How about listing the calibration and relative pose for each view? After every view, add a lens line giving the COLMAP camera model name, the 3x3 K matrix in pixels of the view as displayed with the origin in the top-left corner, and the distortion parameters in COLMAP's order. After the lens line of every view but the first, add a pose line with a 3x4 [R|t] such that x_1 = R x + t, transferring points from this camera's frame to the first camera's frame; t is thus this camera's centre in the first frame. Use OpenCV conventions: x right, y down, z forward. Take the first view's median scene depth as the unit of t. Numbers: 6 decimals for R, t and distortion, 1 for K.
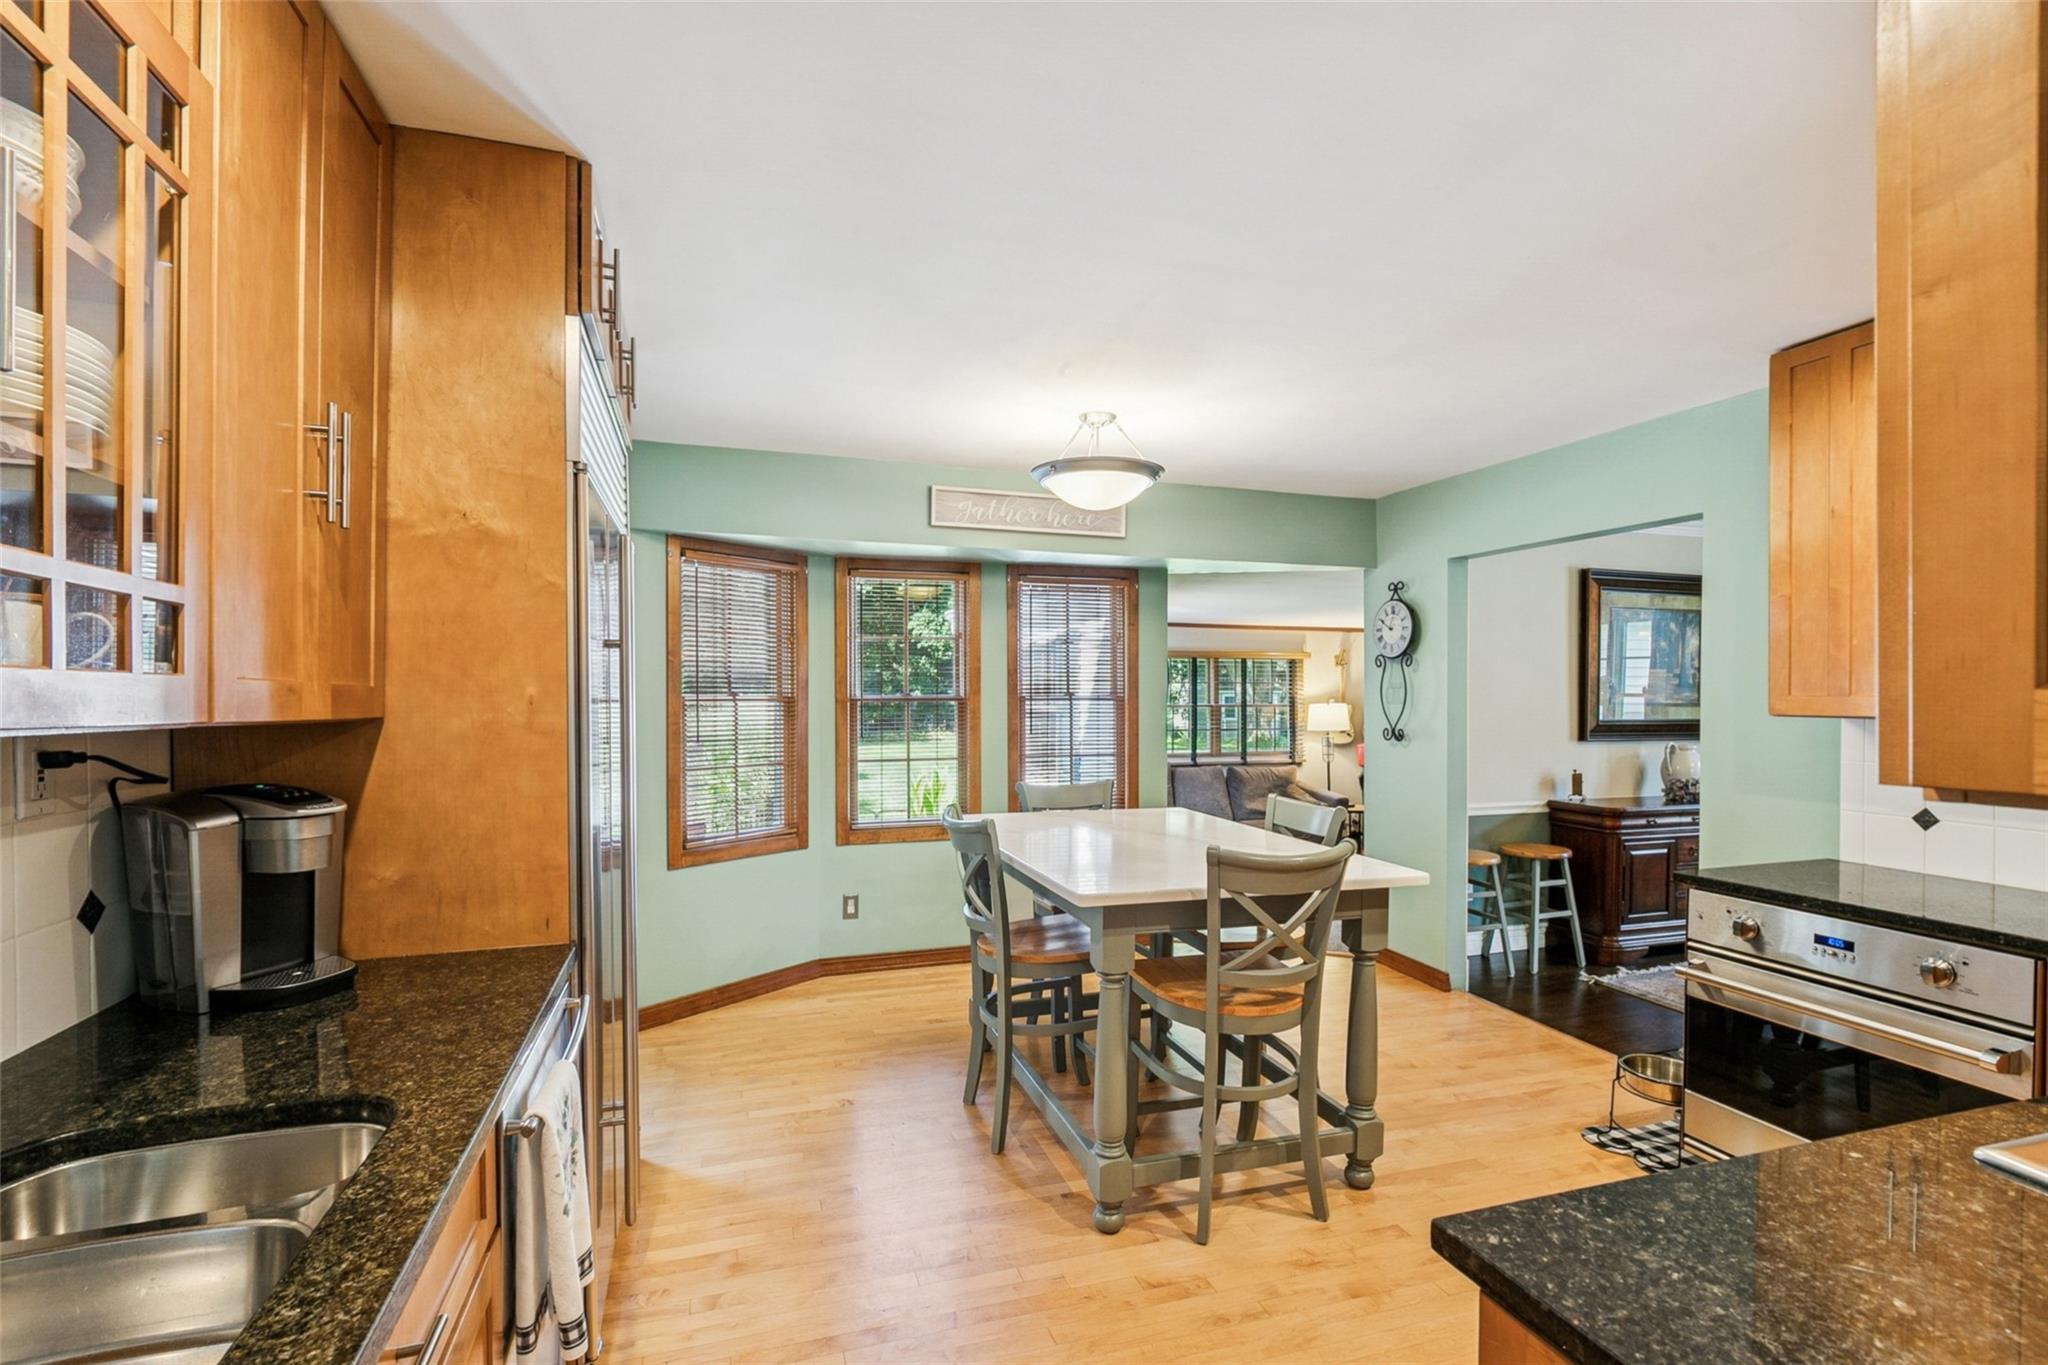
lens RADIAL K [[963.2, 0, 1027.2], [0, 963.2, 698.9], [0, 0, 1]] dist [-0.009398, 0.001841]
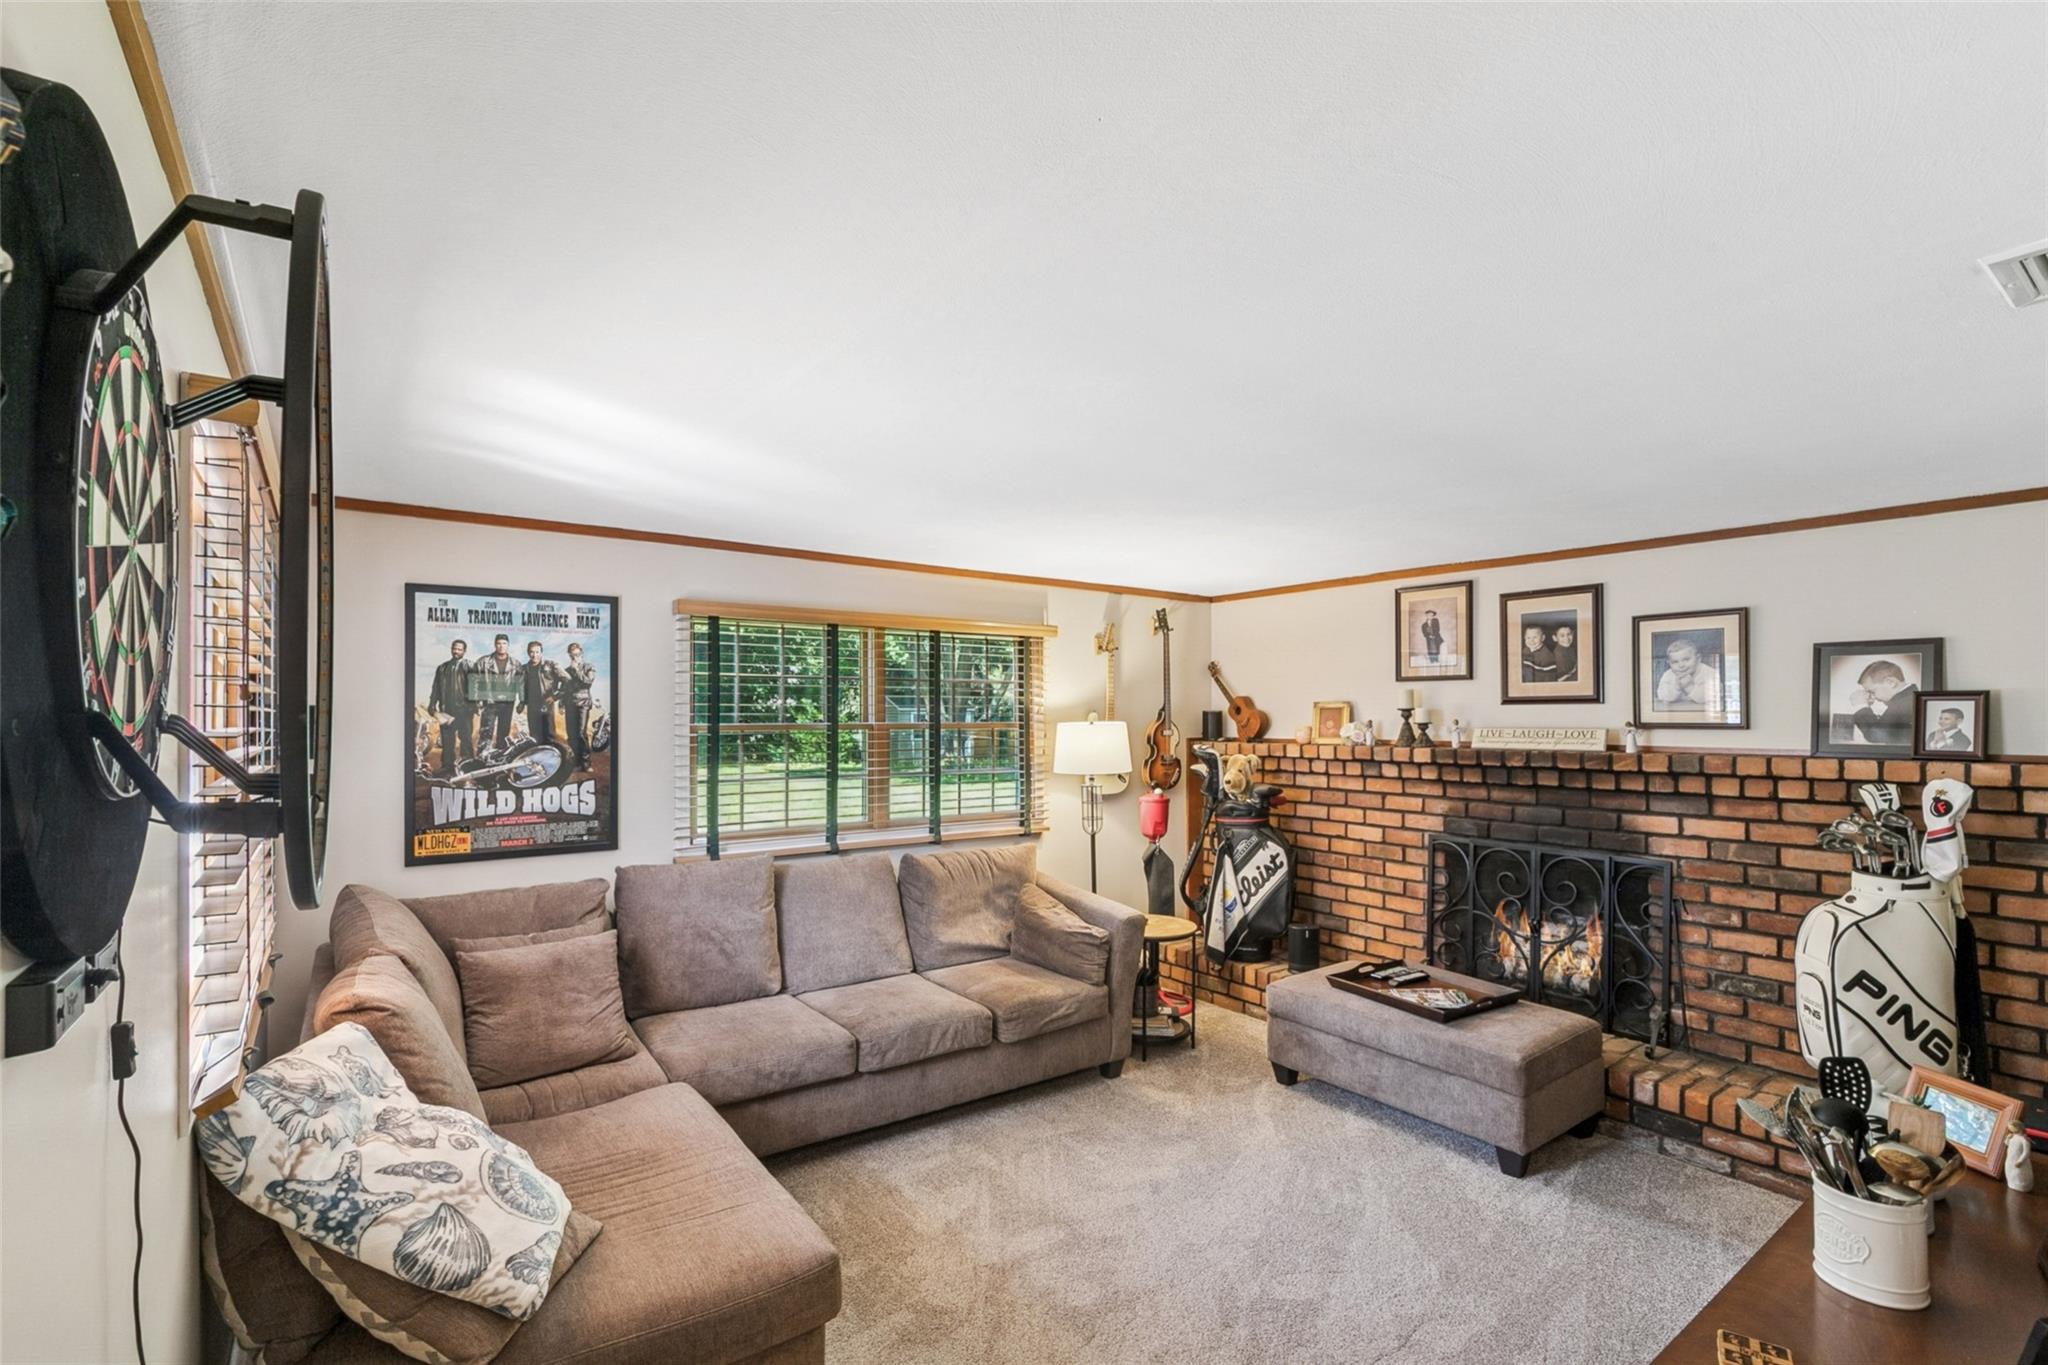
lens RADIAL K [[963.2, 0, 1024.8], [0, 963.2, 695.3], [0, 0, 1]] dist [-0.009398, 0.001841]
pose [[0.947806, 0.009260, 0.318712, 0.110778], [-0.005832, 0.999914, -0.011710, -0.003049], [-0.318793, 0.009241, 0.947779, 0.516509]]
